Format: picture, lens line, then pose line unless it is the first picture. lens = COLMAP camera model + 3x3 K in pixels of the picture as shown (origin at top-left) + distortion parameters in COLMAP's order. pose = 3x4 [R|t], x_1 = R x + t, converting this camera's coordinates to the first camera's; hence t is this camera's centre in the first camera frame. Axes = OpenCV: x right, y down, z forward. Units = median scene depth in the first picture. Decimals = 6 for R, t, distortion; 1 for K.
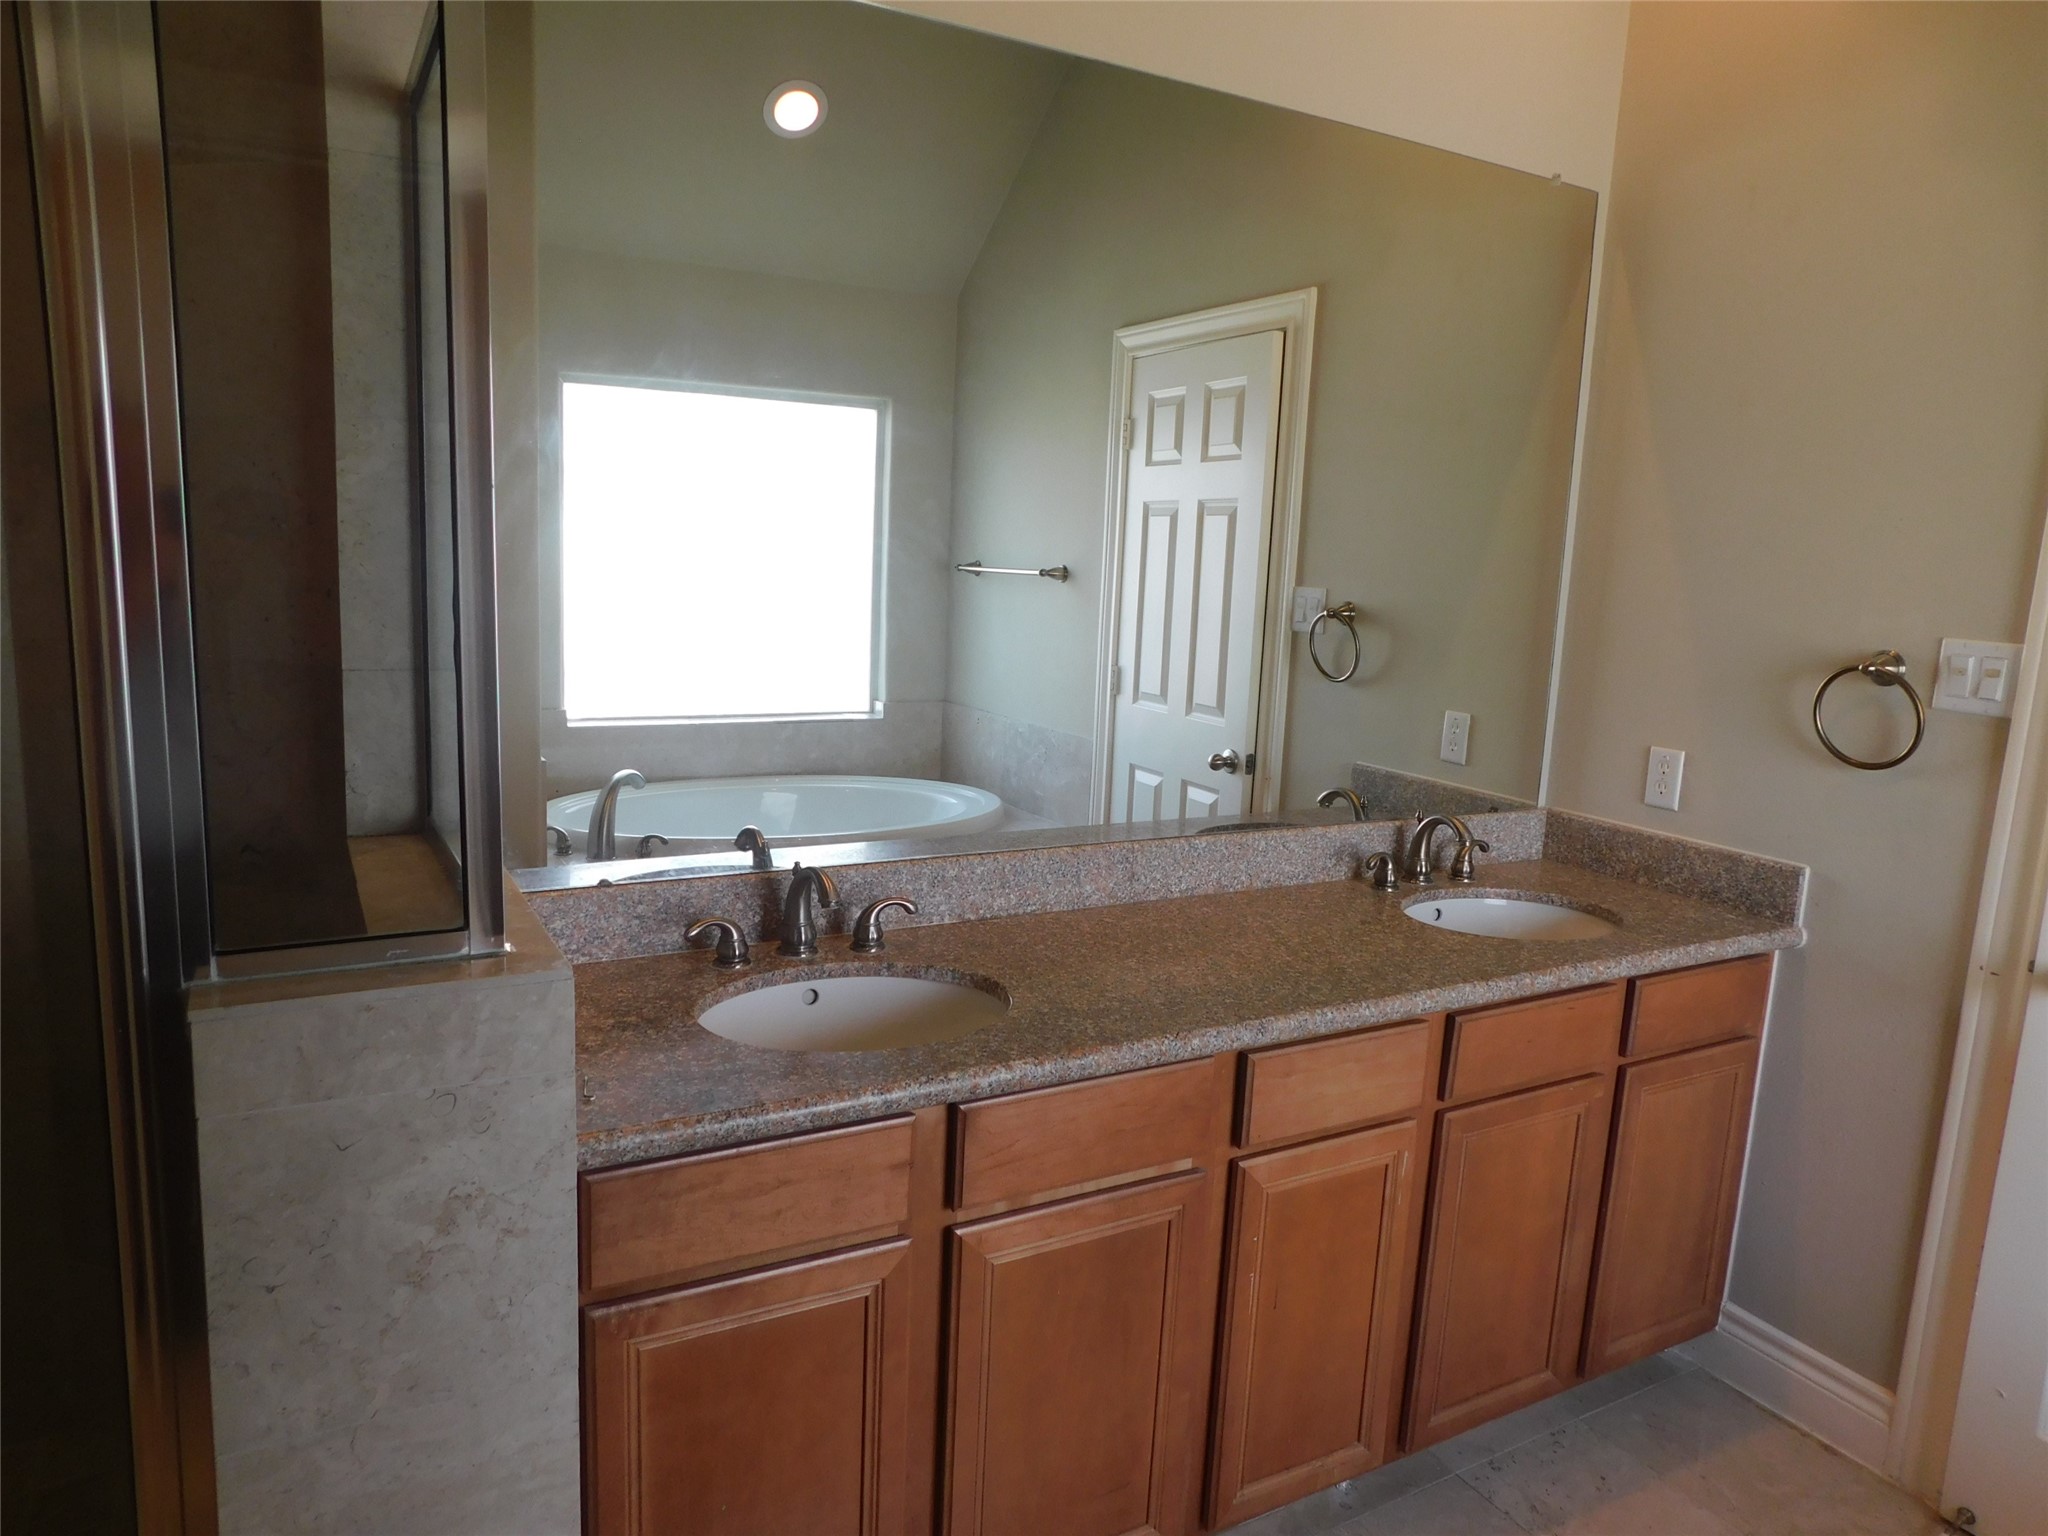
lens RADIAL K [[1364.8, 0, 1020.4], [0, 1364.8, 758.1], [0, 0, 1]] dist [-0.061100, 0.049545]
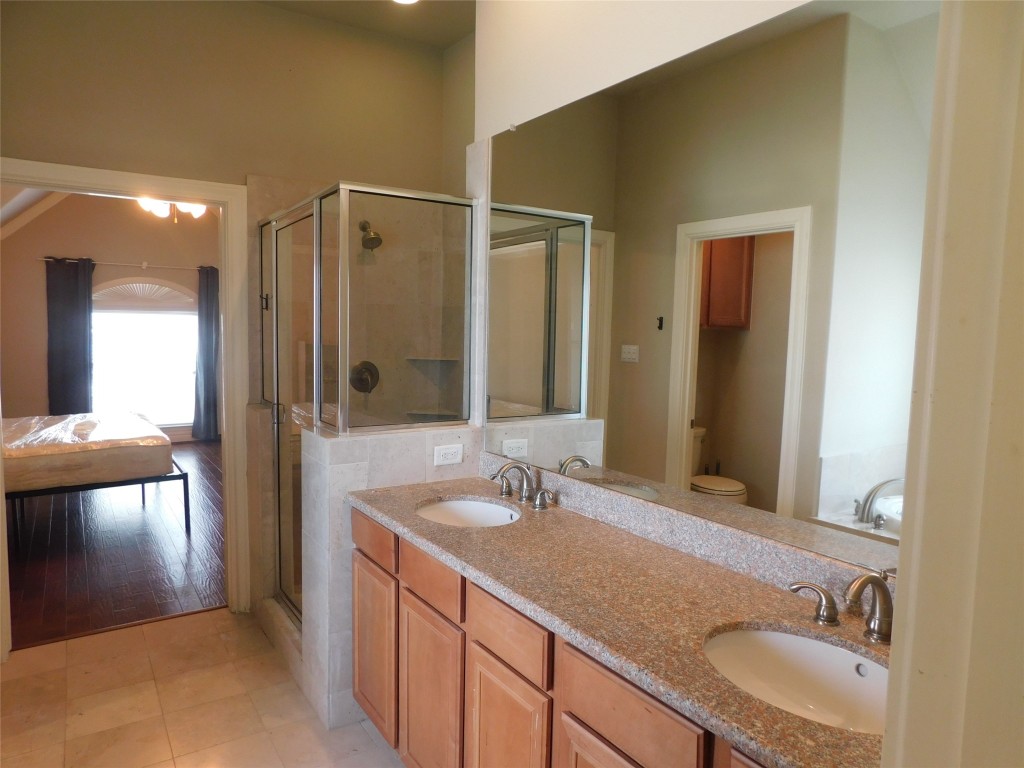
lens RADIAL K [[682.4, 0, 503.6], [0, 682.4, 385.5], [0, 0, 1]] dist [-0.061100, 0.049545]
pose [[0.061518, 0.039663, -0.997318, 0.974615], [-0.173146, 0.984484, 0.028472, -0.080622], [0.982973, 0.170930, 0.067431, 0.812685]]
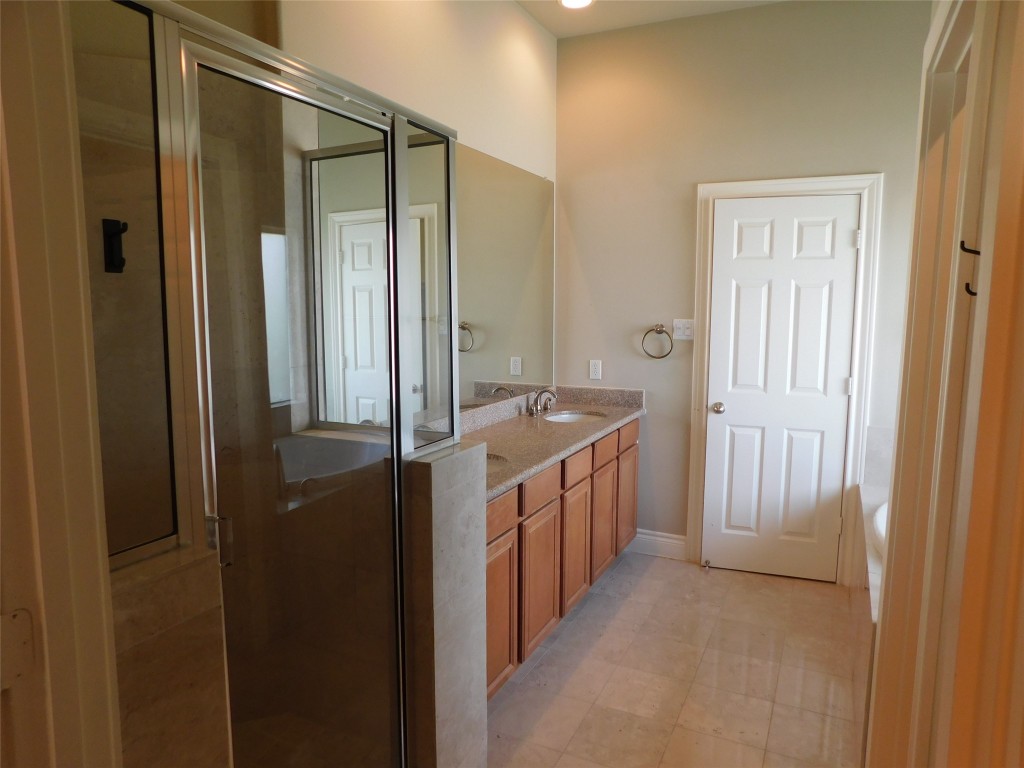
lens RADIAL K [[682.4, 0, 521.1], [0, 682.4, 376.7], [0, 0, 1]] dist [-0.061100, 0.049545]
pose [[0.813239, -0.106558, 0.572091, -0.720073], [0.127015, 0.991892, 0.004196, 0.002321], [-0.567899, 0.069252, 0.820180, -0.251728]]
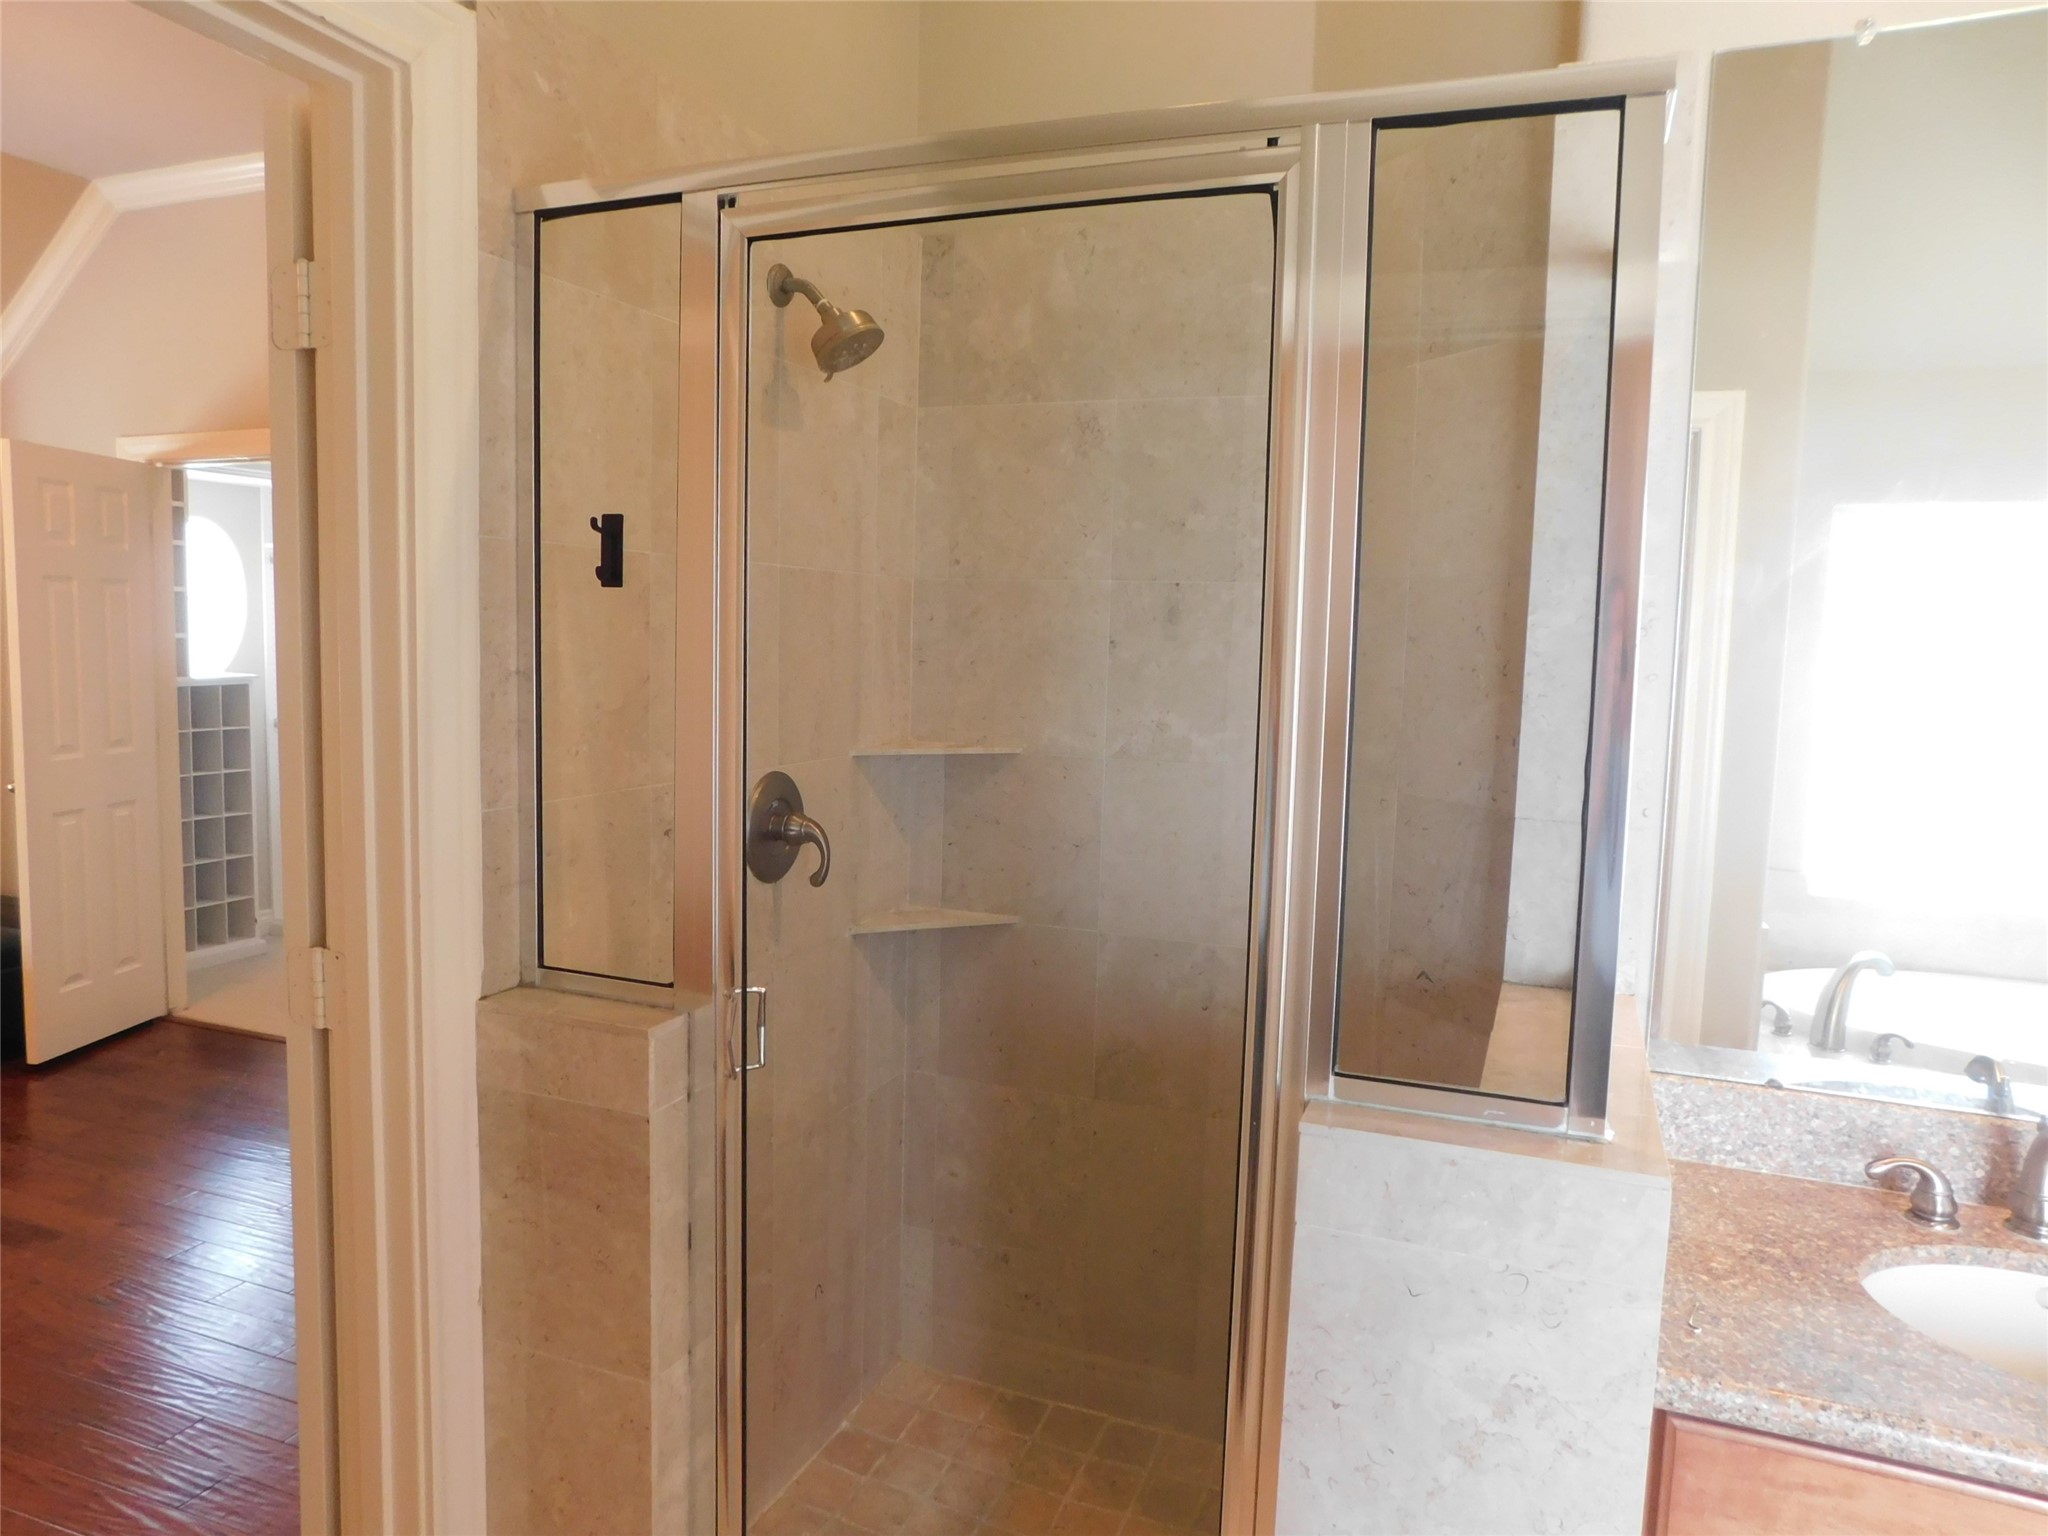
lens RADIAL K [[1364.8, 0, 978.5], [0, 1364.8, 768.3], [0, 0, 1]] dist [-0.061100, 0.049545]
pose [[0.628004, 0.049839, -0.776612, 0.032142], [-0.124808, 0.991480, -0.037297, -0.012778], [0.768137, 0.120350, 0.628874, 0.038326]]
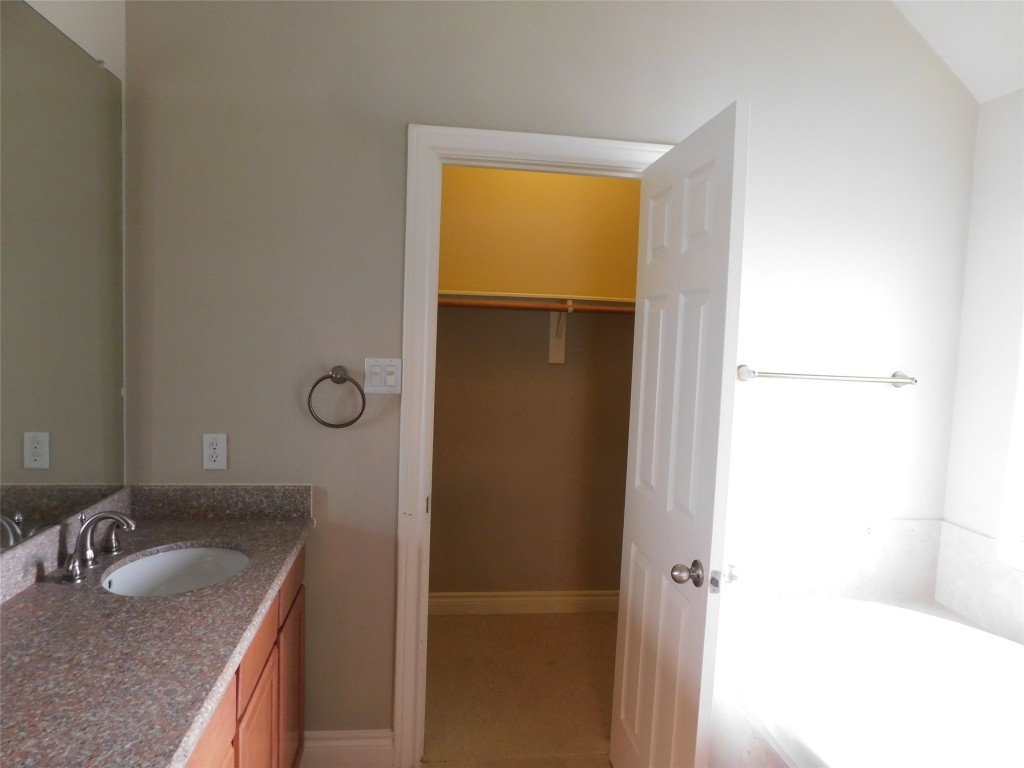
lens RADIAL K [[682.4, 0, 509.3], [0, 682.4, 375.9], [0, 0, 1]] dist [-0.061100, 0.049545]
pose [[0.372122, -0.101903, 0.922573, -0.177910], [0.135049, 0.989322, 0.054804, -0.092412], [-0.918306, 0.104199, 0.381911, 0.433563]]
